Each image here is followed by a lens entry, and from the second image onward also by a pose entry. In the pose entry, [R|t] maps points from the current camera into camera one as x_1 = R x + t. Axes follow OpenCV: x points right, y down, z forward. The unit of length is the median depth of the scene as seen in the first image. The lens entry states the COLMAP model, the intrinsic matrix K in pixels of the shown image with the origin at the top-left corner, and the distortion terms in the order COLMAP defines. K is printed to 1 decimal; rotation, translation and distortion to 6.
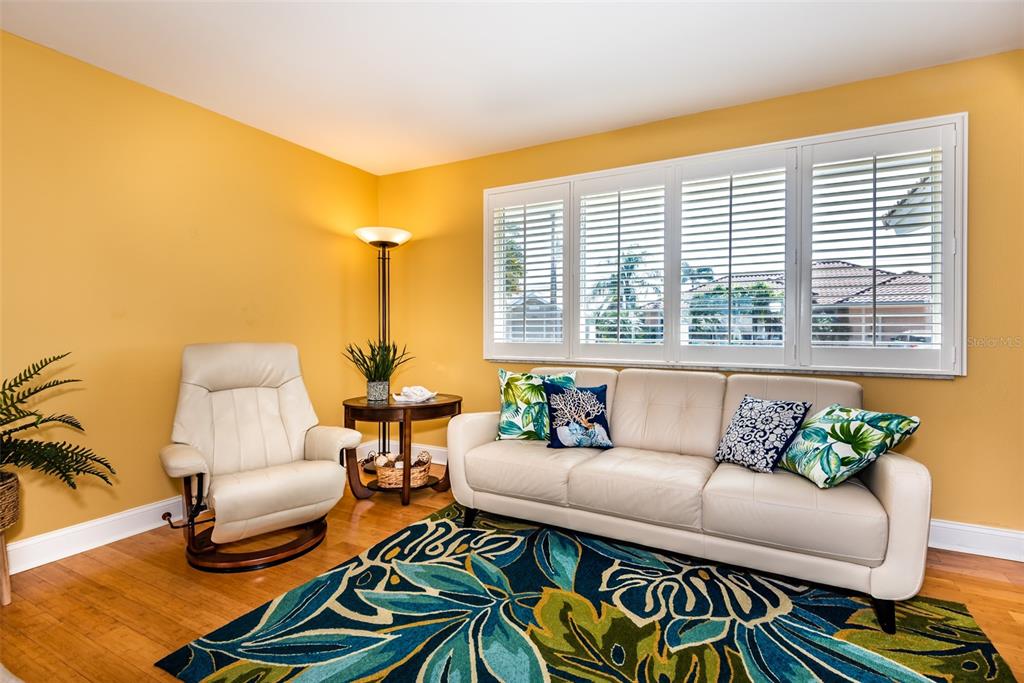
lens RADIAL K [[472.6, 0, 514.5], [0, 472.6, 336.5], [0, 0, 1]] dist [0.003074, 0.000108]
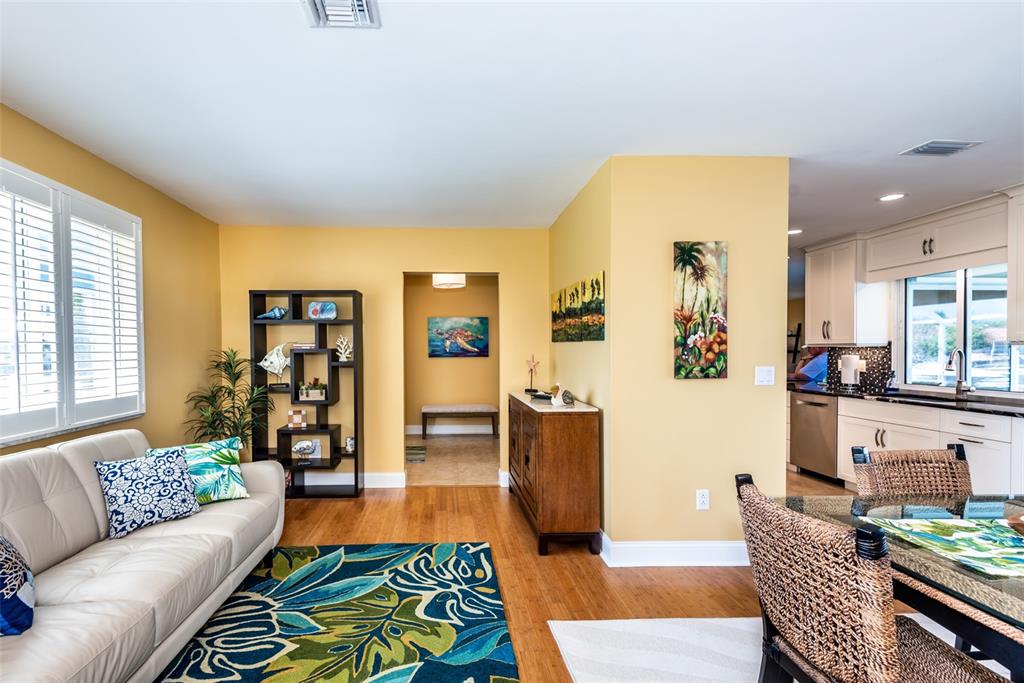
lens RADIAL K [[488.0, 0, 465.0], [0, 488.0, 353.8], [0, 0, 1]] dist [0.001289, 0.000000]
pose [[-0.494665, -0.011857, 0.869003, -0.870677], [0.012930, 0.999696, 0.021001, -0.122809], [-0.868987, 0.021624, -0.494362, 1.069432]]
